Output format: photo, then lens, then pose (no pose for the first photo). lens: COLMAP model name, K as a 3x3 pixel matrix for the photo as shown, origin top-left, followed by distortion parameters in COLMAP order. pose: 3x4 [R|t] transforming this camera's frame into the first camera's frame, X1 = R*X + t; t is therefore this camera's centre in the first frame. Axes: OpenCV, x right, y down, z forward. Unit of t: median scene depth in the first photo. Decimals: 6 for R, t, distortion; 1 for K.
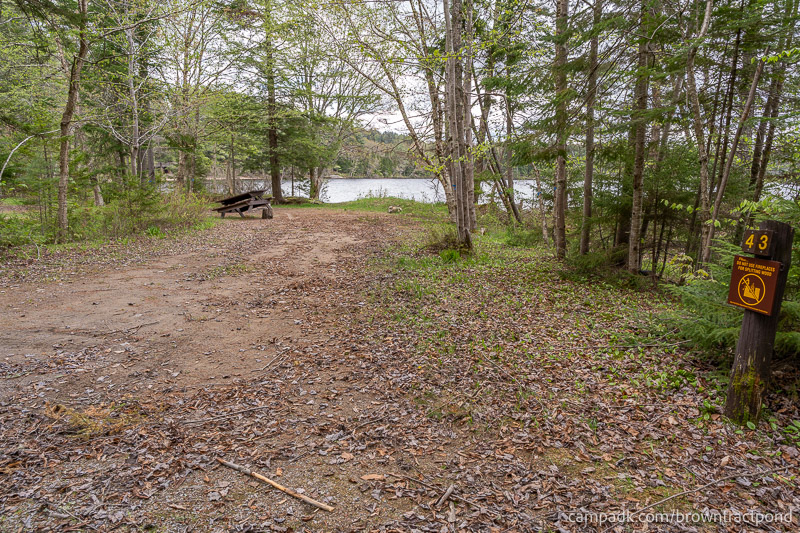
lens RADIAL K [[529.7, 0, 400.8], [0, 529.7, 265.8], [0, 0, 1]] dist [0.000343, 0.004897]
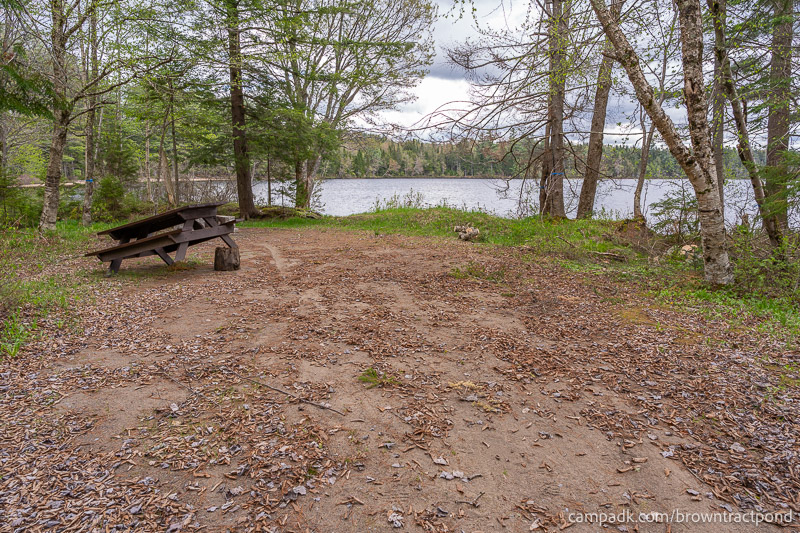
lens RADIAL K [[529.7, 0, 397.2], [0, 529.7, 263.6], [0, 0, 1]] dist [0.000343, 0.004897]
pose [[0.998596, -0.015195, 0.050740, -0.087846], [0.015402, 0.999875, -0.003694, -0.058218], [-0.050677, 0.004471, 0.998705, 0.365845]]
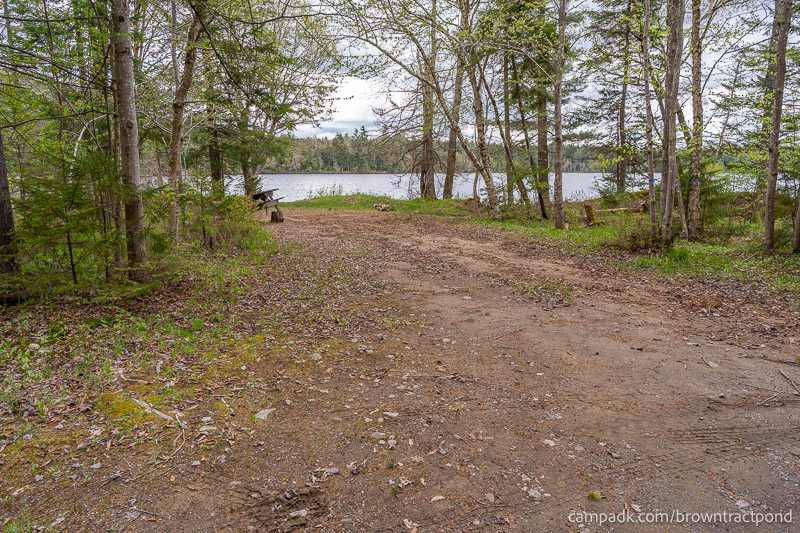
lens RADIAL K [[529.7, 0, 399.0], [0, 529.7, 266.9], [0, 0, 1]] dist [0.000343, 0.004897]
pose [[0.958097, -0.062429, 0.279559, -0.199116], [0.059177, 0.998046, 0.020065, -0.013983], [-0.280265, -0.002681, 0.959919, 0.073011]]
